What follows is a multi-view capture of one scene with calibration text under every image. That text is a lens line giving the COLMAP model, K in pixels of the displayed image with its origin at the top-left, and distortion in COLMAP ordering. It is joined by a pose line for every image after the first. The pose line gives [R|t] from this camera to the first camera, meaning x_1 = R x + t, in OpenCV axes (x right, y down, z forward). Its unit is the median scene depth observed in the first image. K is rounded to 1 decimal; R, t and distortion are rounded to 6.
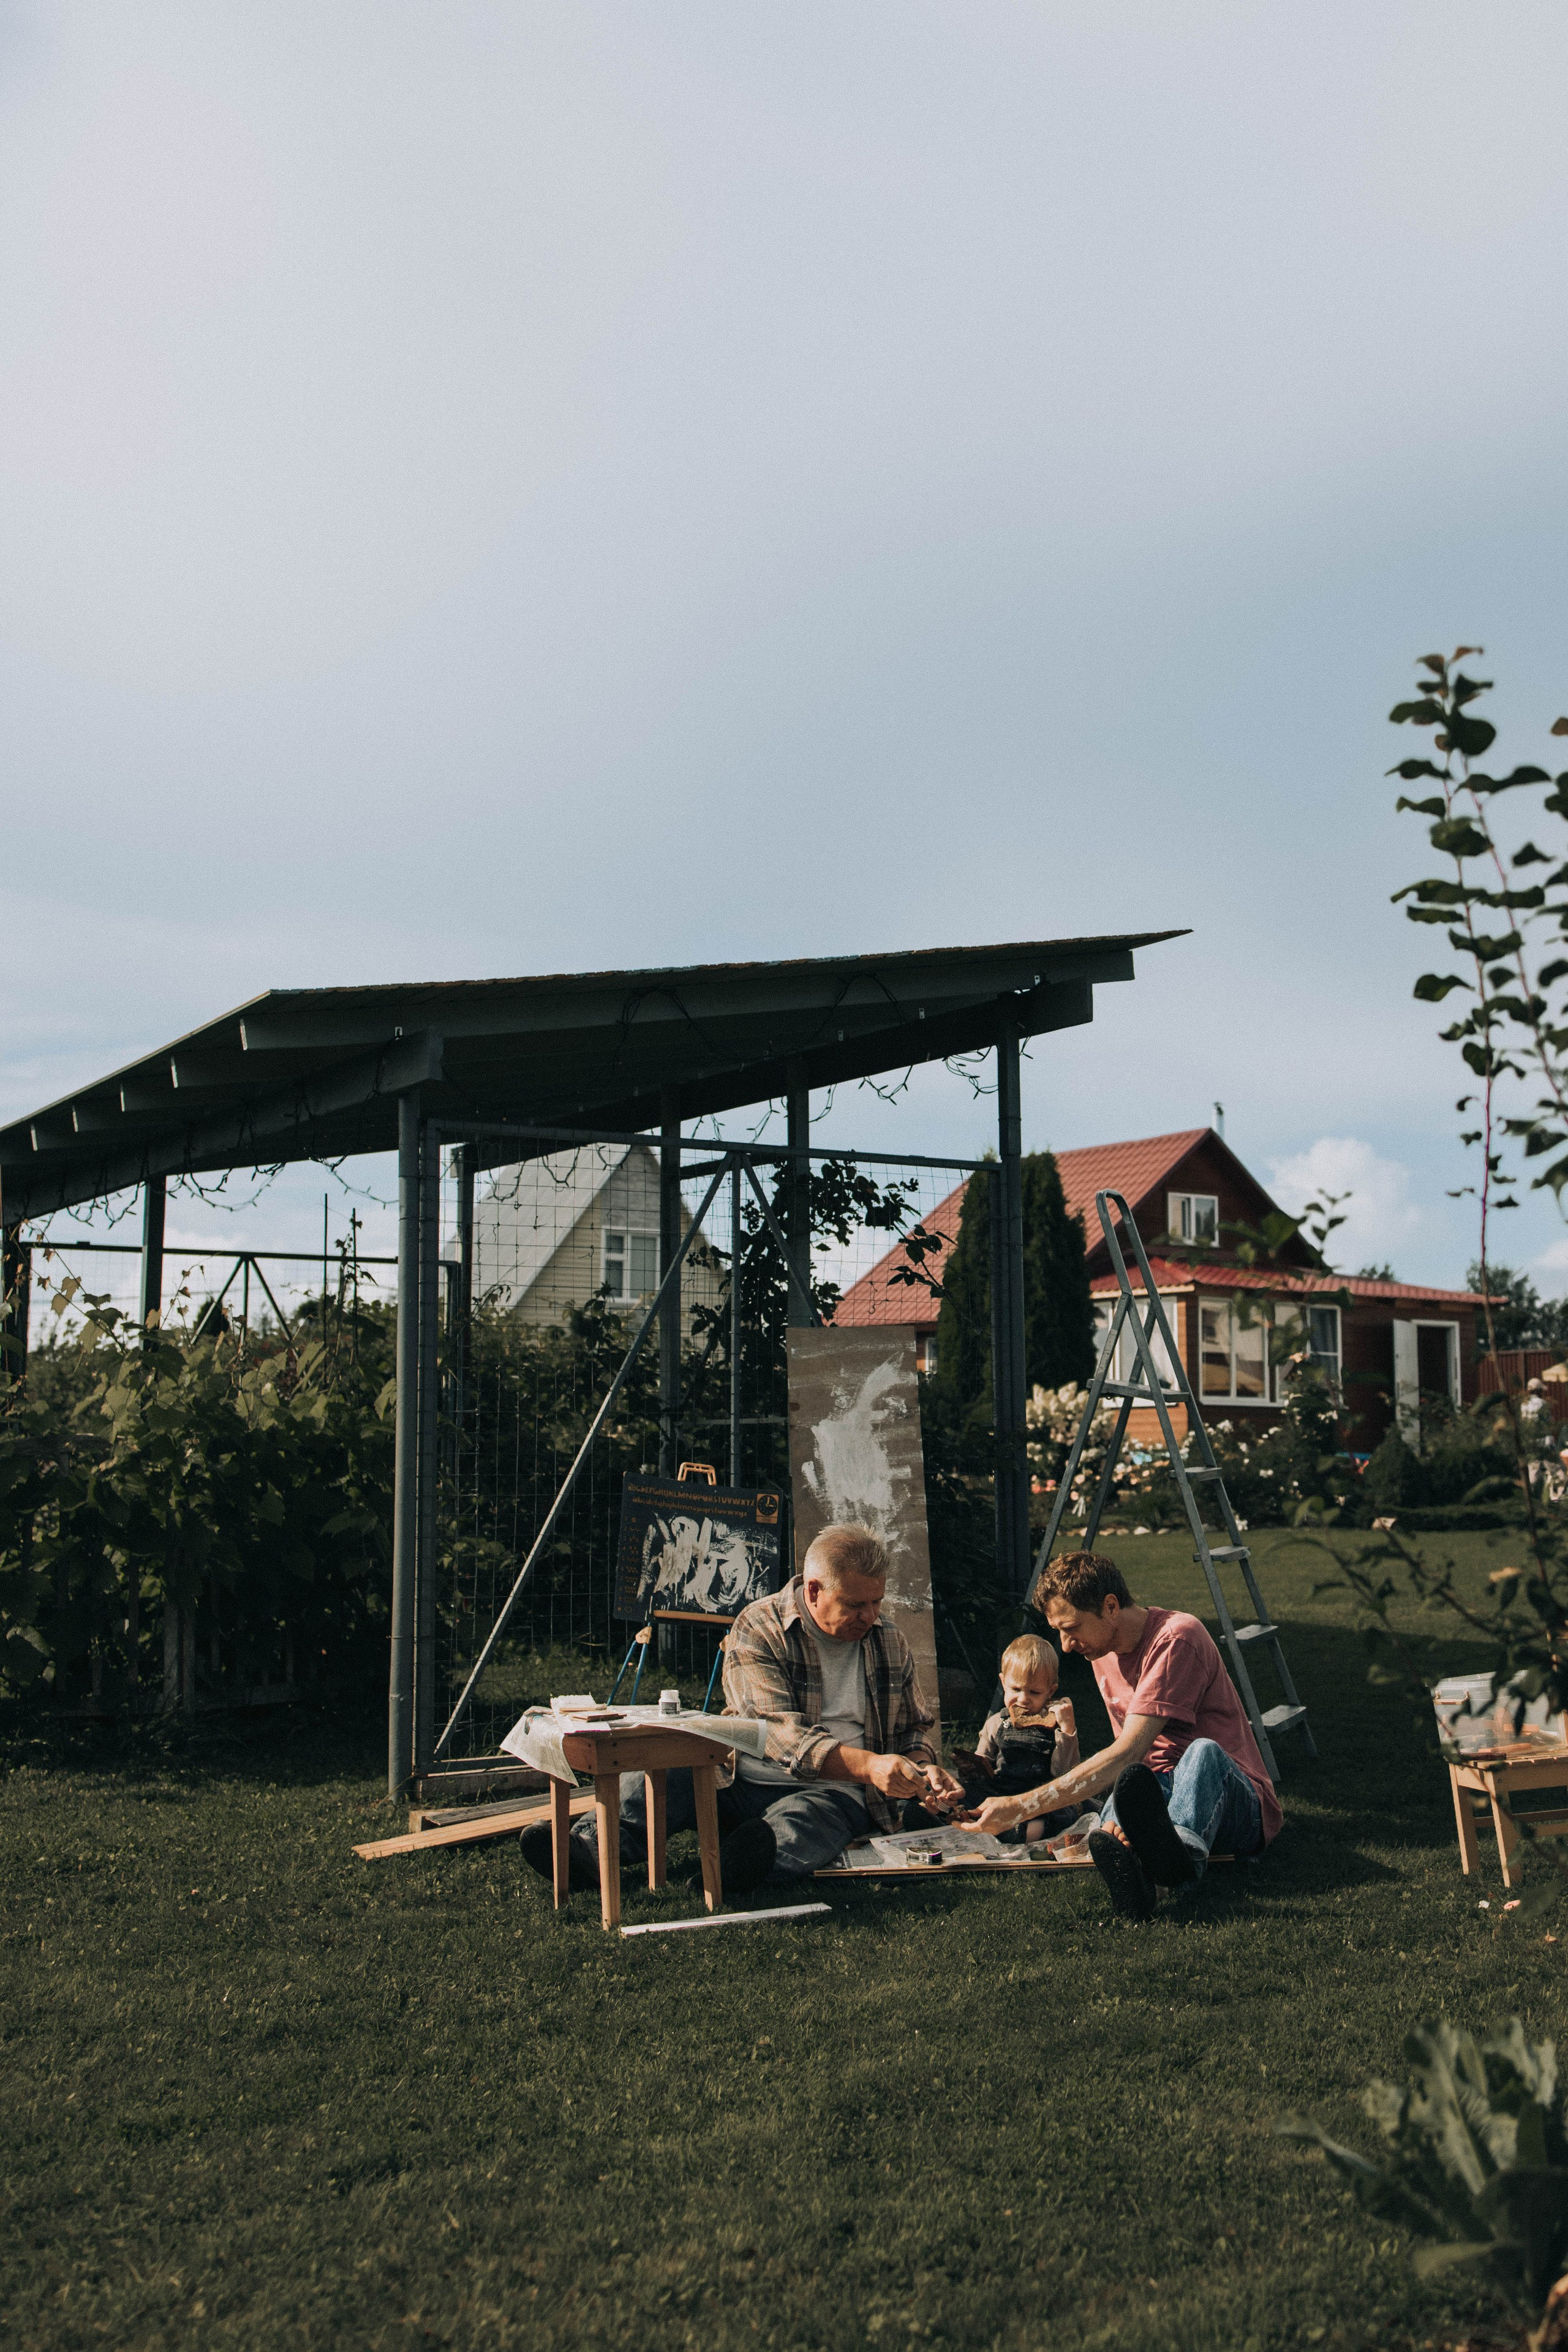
lens RADIAL K [[2521.6, 0, 805.7], [0, 2521.6, 1171.9], [0, 0, 1]] dist [0.029136, 0.000000]
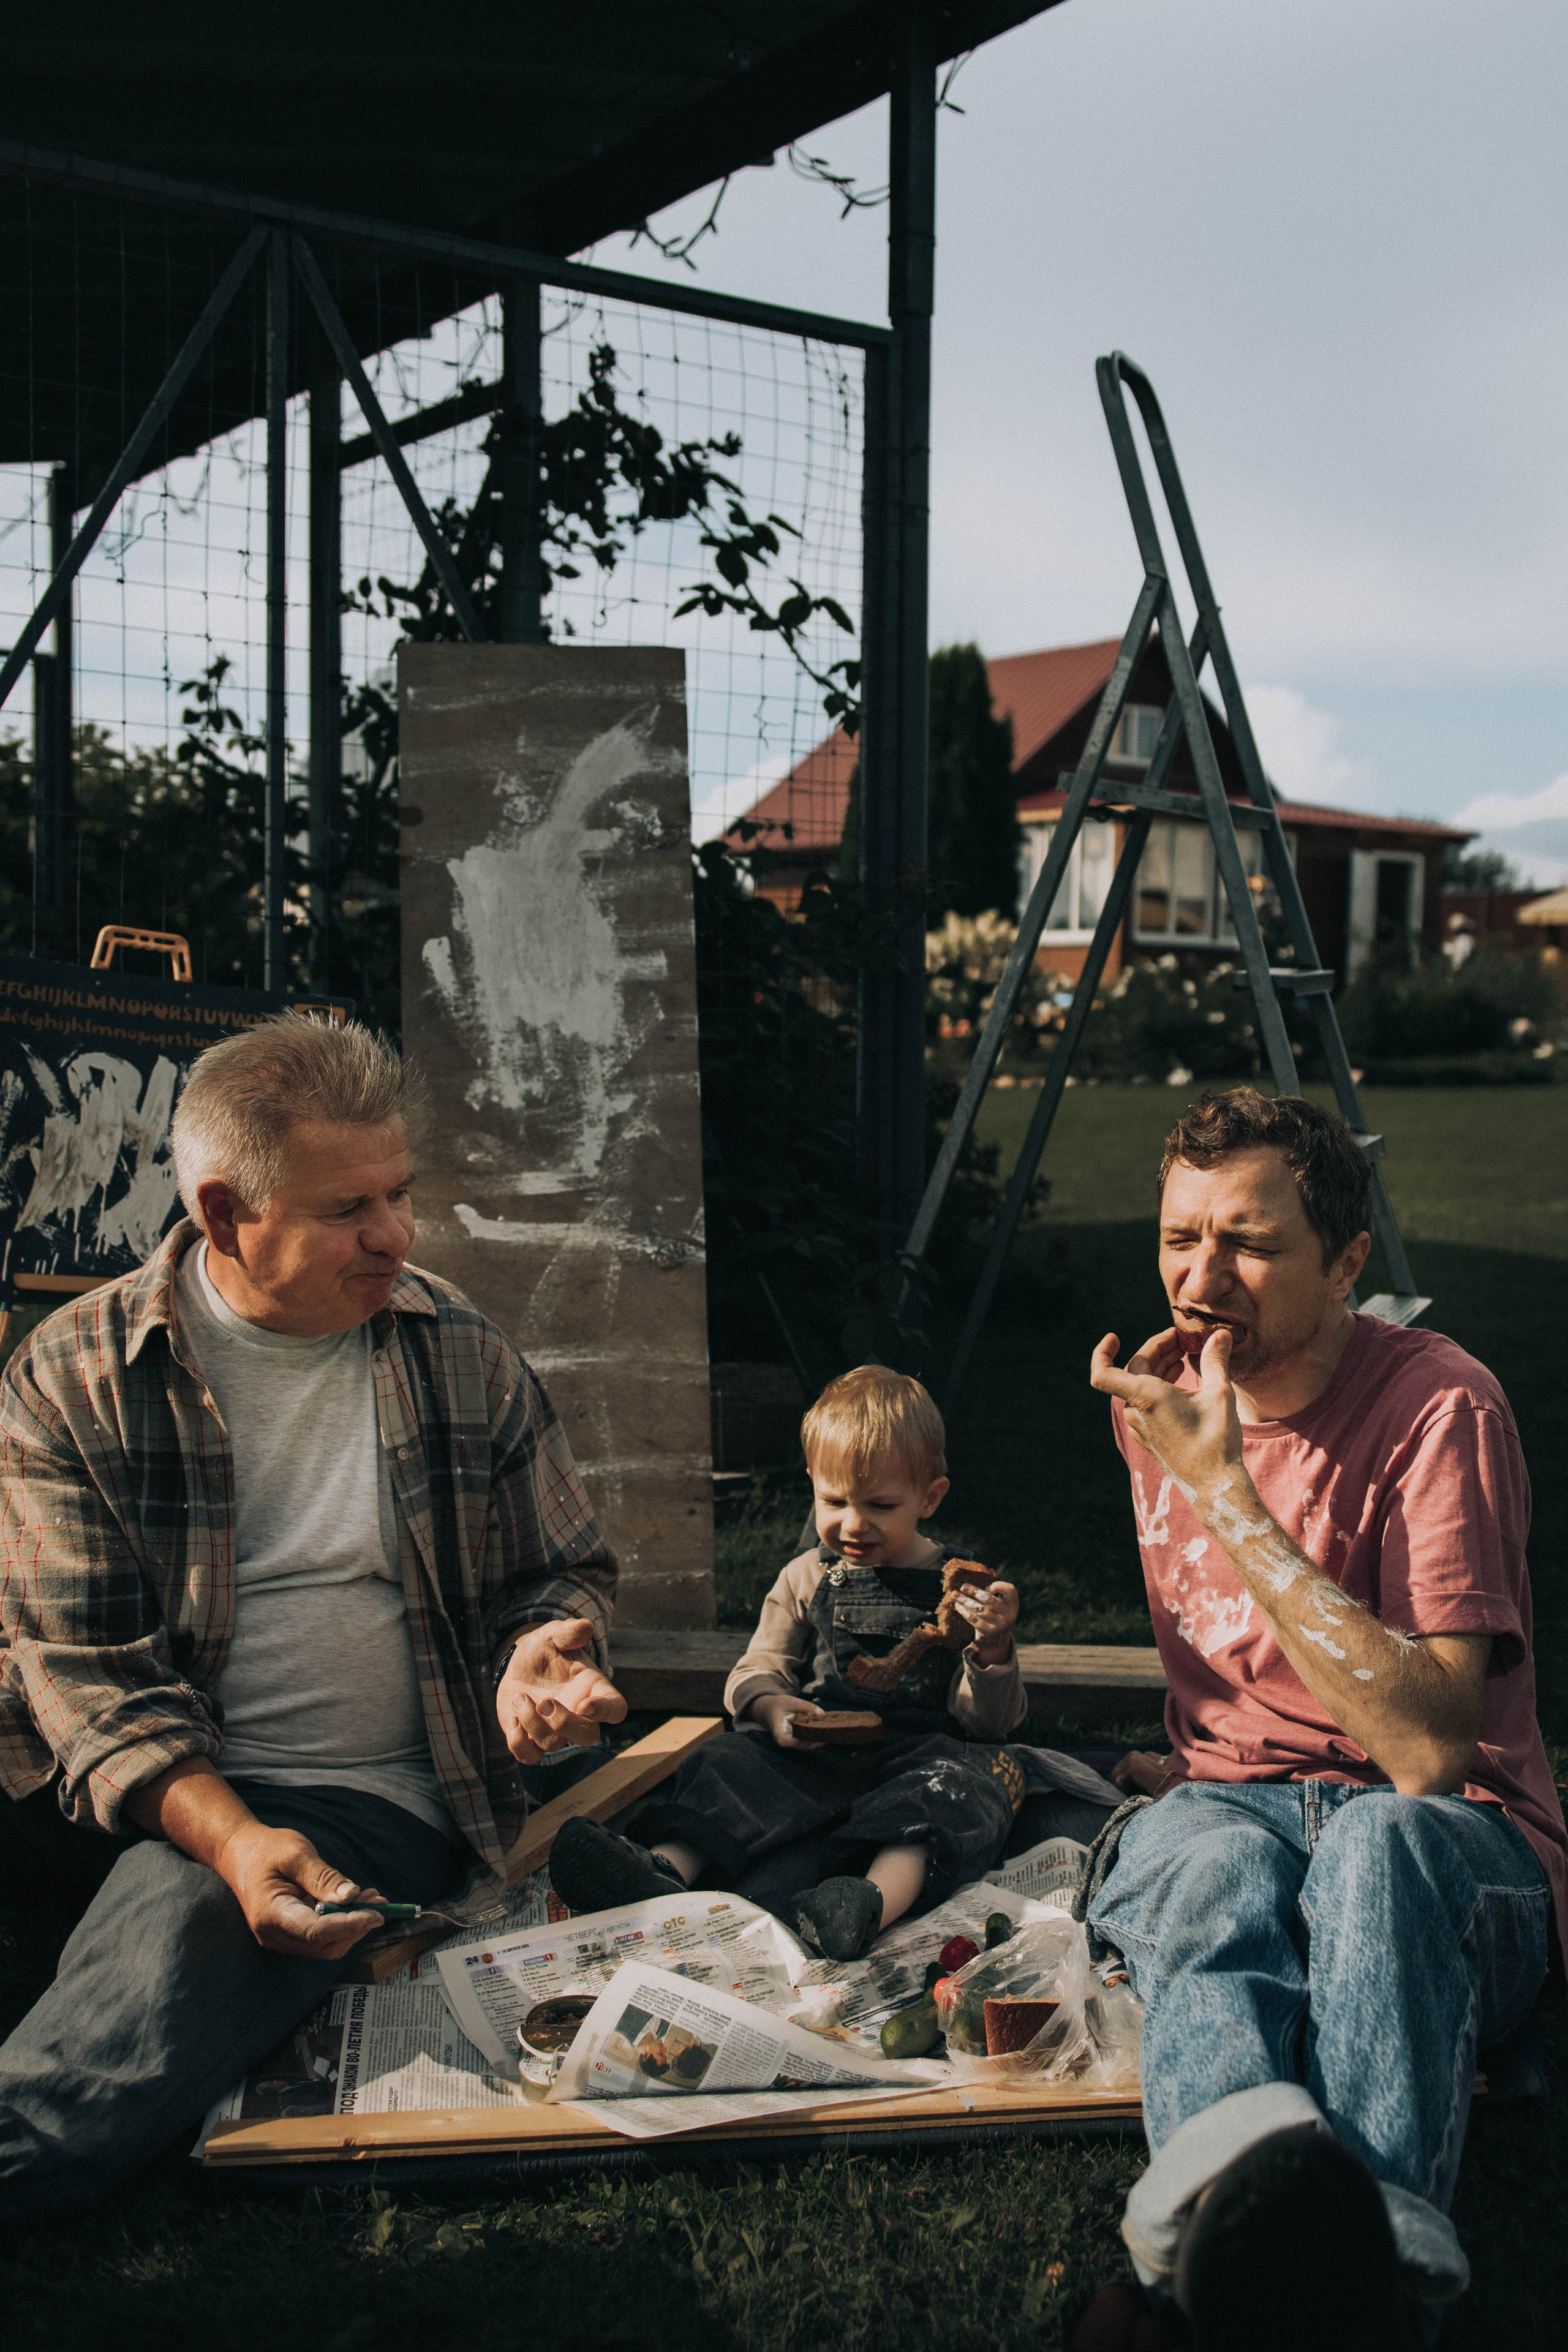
lens RADIAL K [[2521.6, 0, 783.7], [0, 2521.6, 1165.2], [0, 0, 1]] dist [0.029136, 0.000000]
pose [[0.999535, 0.015576, 0.026218, 0.050984], [-0.019960, 0.984135, 0.176293, 0.072994], [-0.023056, -0.176734, 0.983989, 0.538283]]
